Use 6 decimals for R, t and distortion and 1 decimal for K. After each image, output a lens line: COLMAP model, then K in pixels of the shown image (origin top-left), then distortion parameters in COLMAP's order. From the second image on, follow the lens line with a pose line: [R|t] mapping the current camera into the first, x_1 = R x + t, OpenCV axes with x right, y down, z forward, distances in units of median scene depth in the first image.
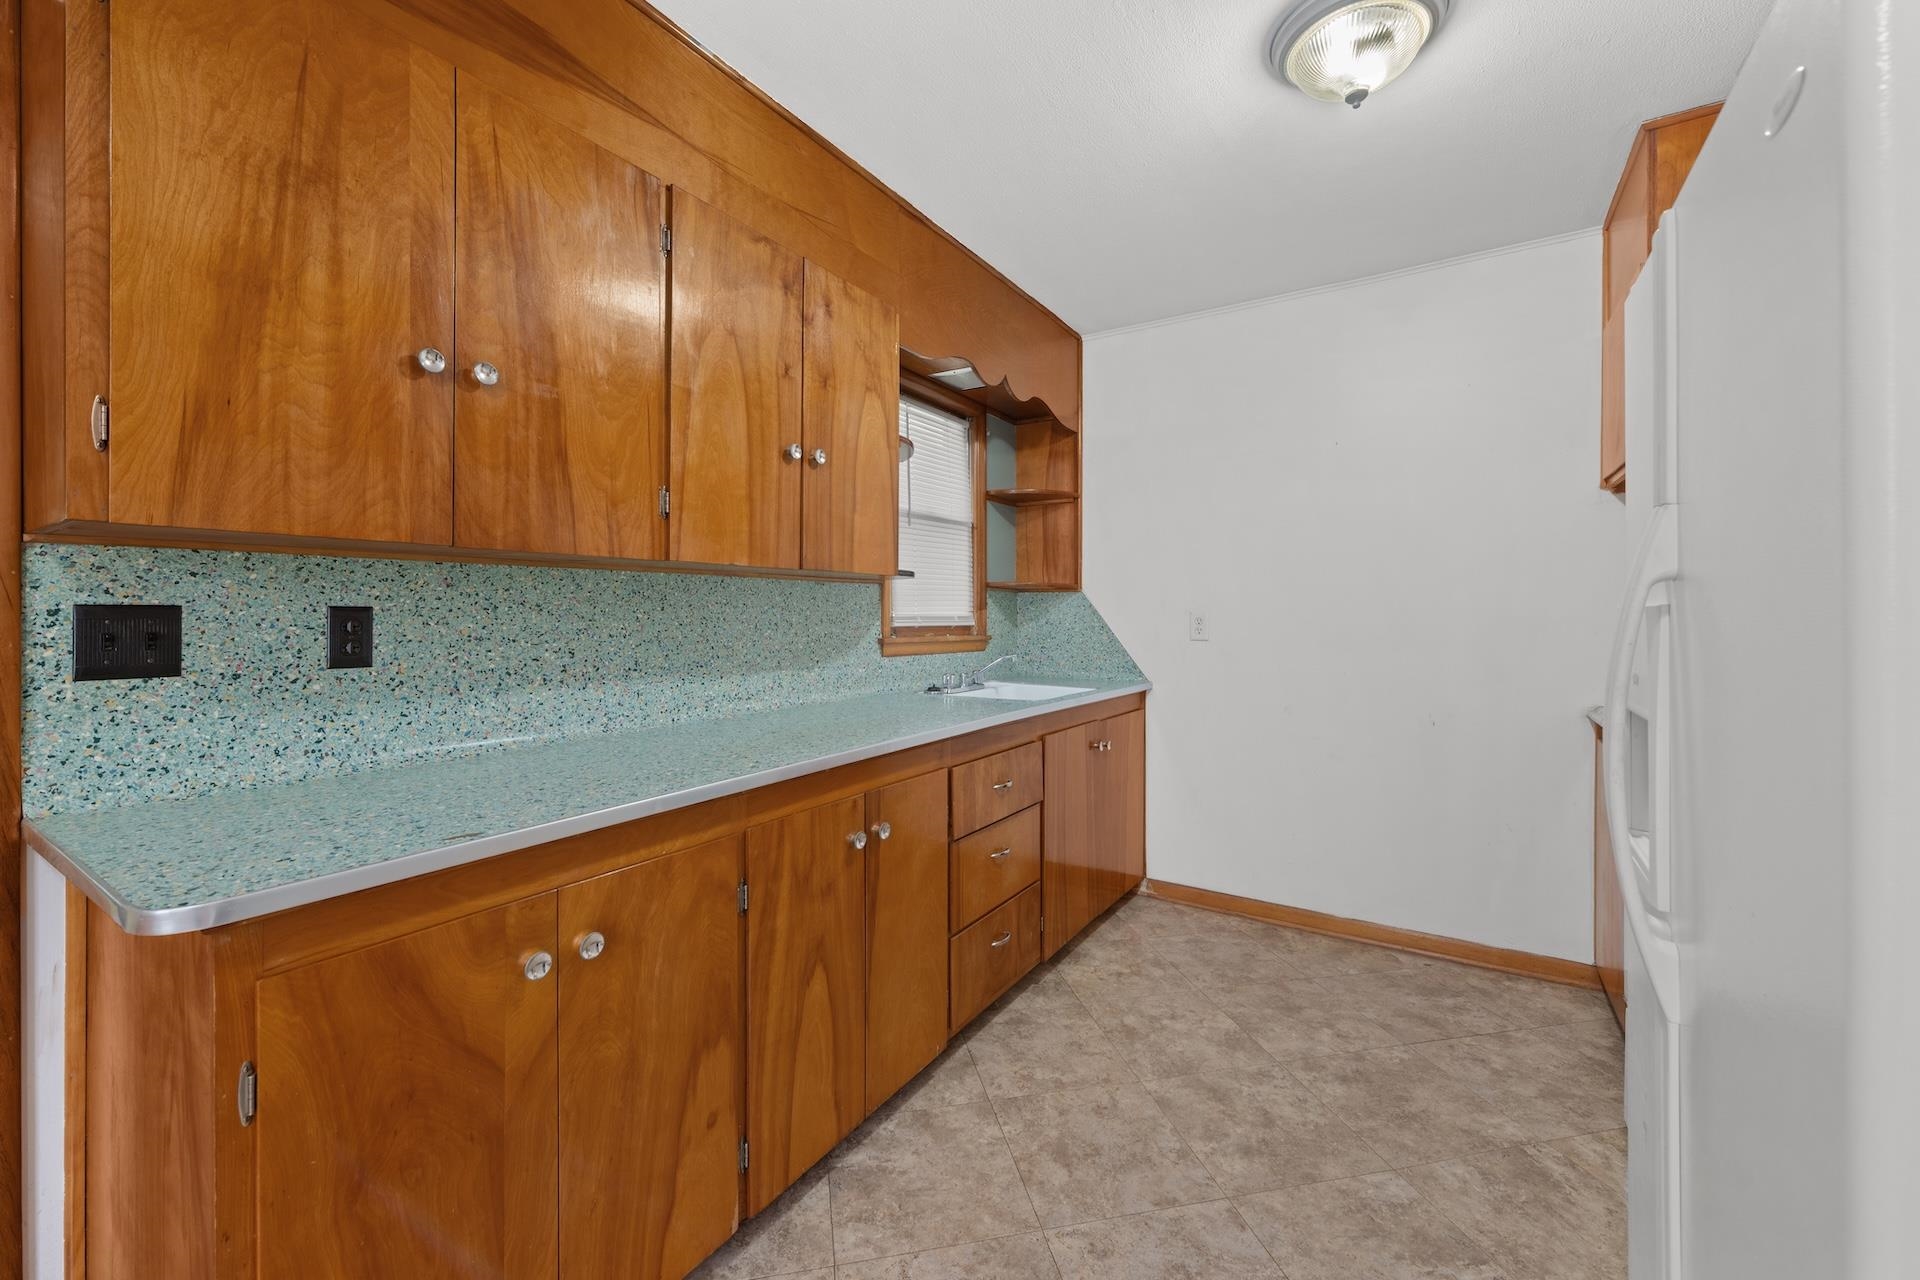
lens RADIAL K [[762.7, 0, 946.3], [0, 762.7, 617.3], [0, 0, 1]] dist [-0.000509, -0.000233]
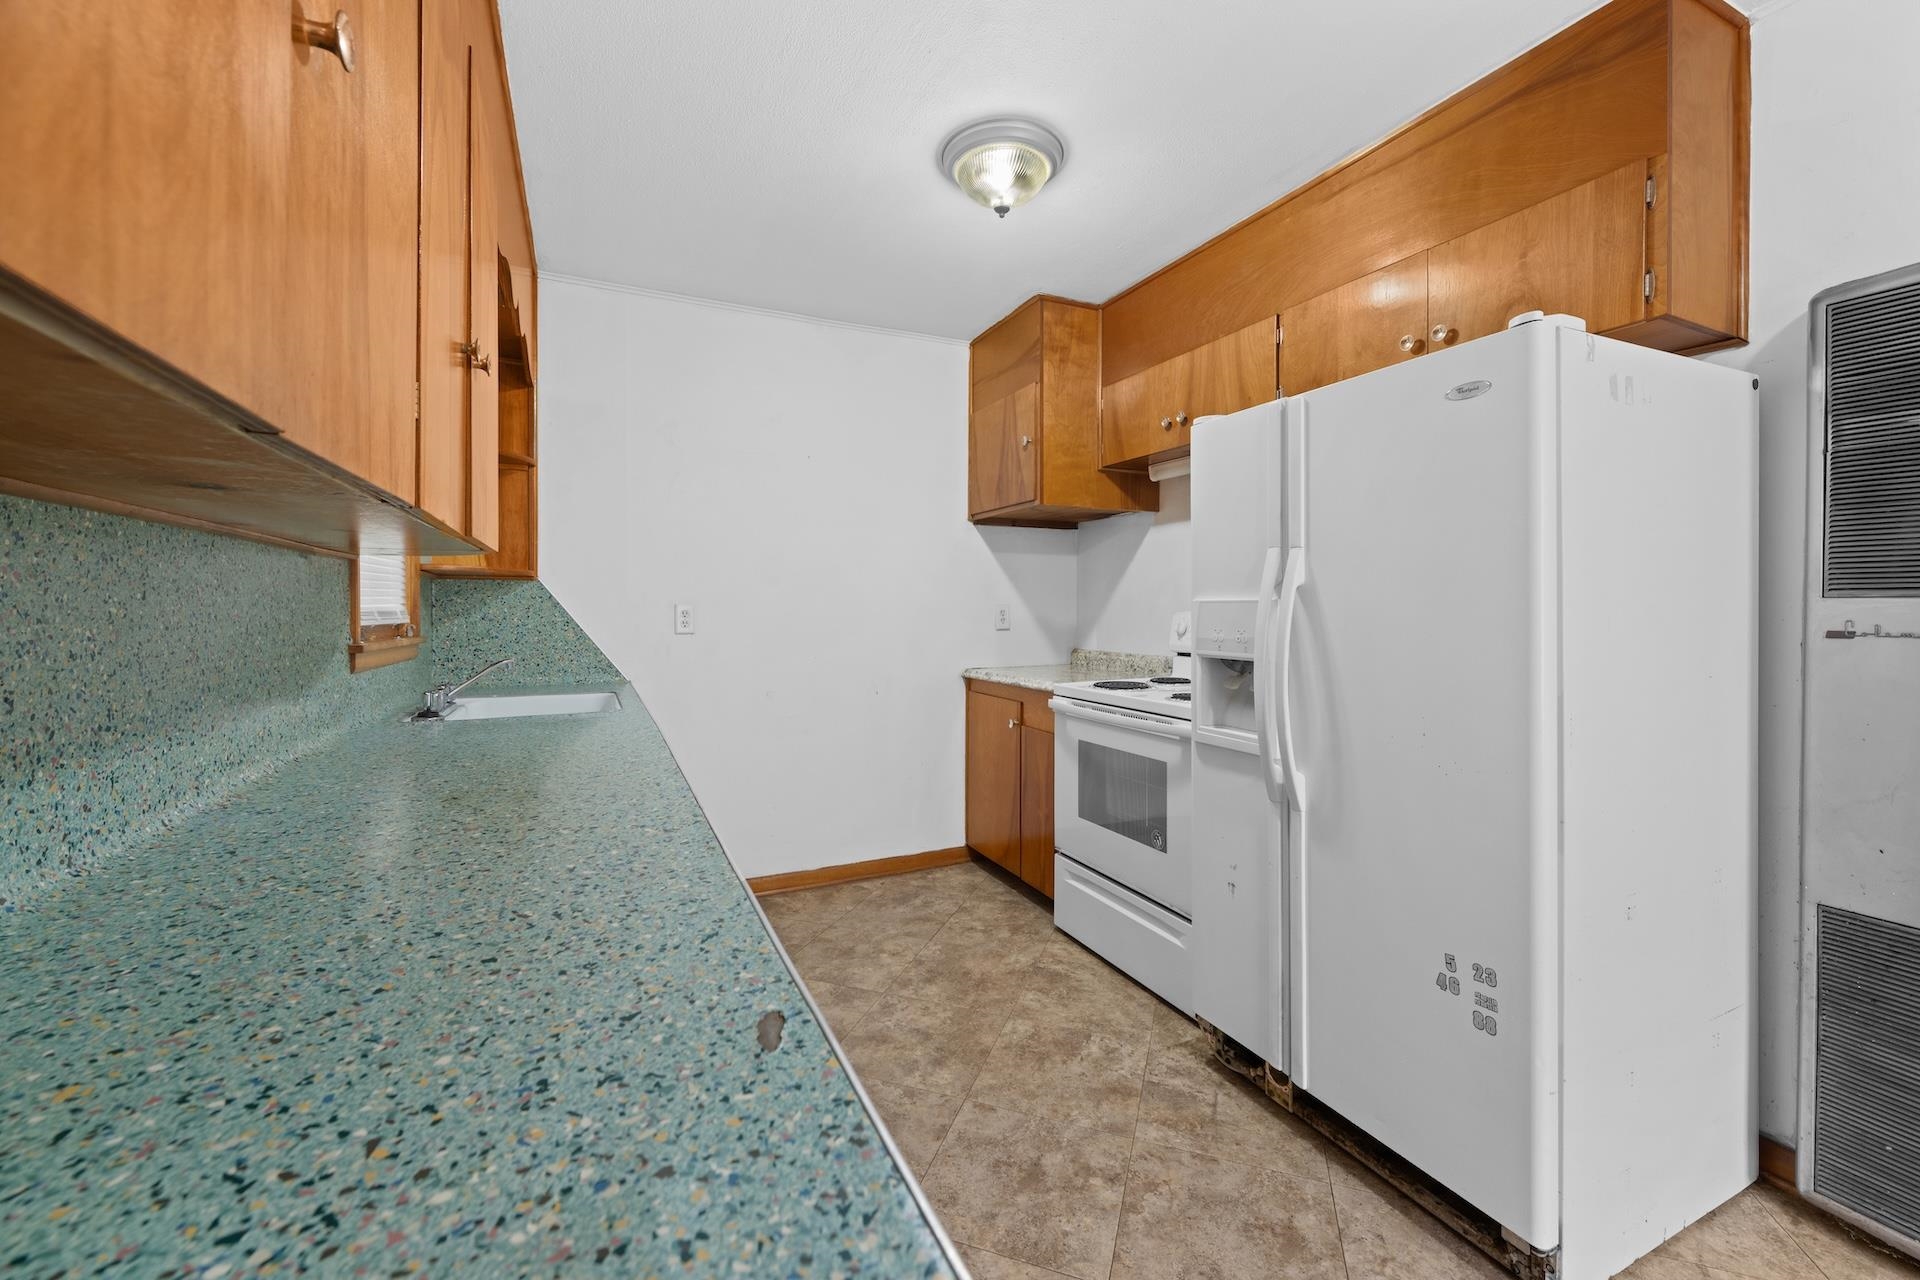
lens RADIAL K [[762.7, 0, 952.3], [0, 762.7, 615.2], [0, 0, 1]] dist [-0.000509, -0.000233]
pose [[0.524620, -0.011185, 0.851263, -0.568958], [0.006868, 0.999937, 0.008906, 0.000396], [-0.851309, 0.001174, 0.524664, 0.352678]]
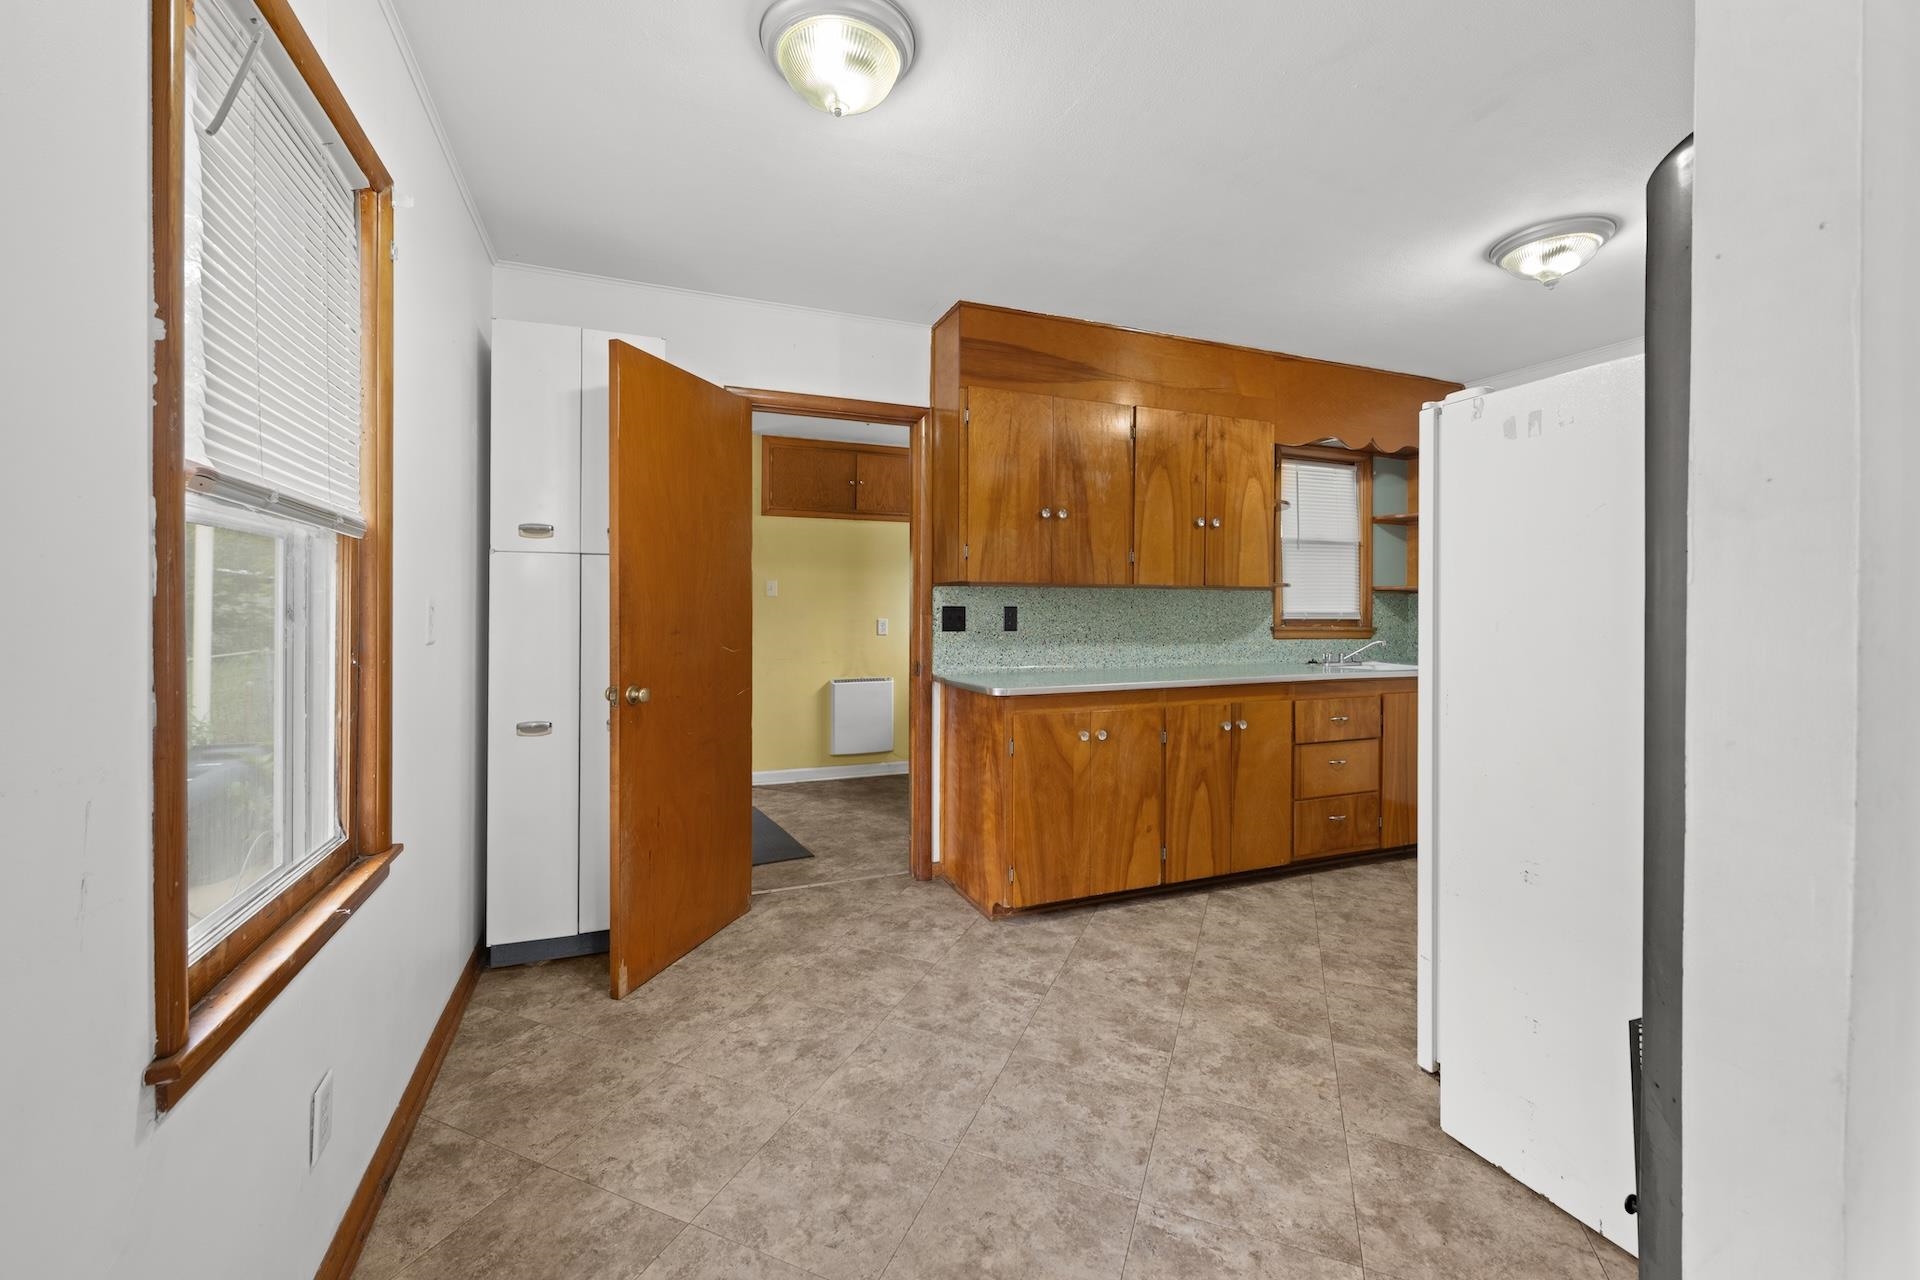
lens RADIAL K [[762.7, 0, 952.1], [0, 762.7, 615.0], [0, 0, 1]] dist [-0.000509, -0.000233]
pose [[0.824488, 0.004201, -0.565863, 0.376596], [-0.004441, 0.999990, 0.000953, 0.009352], [0.565861, 0.001727, 0.824499, -0.926148]]
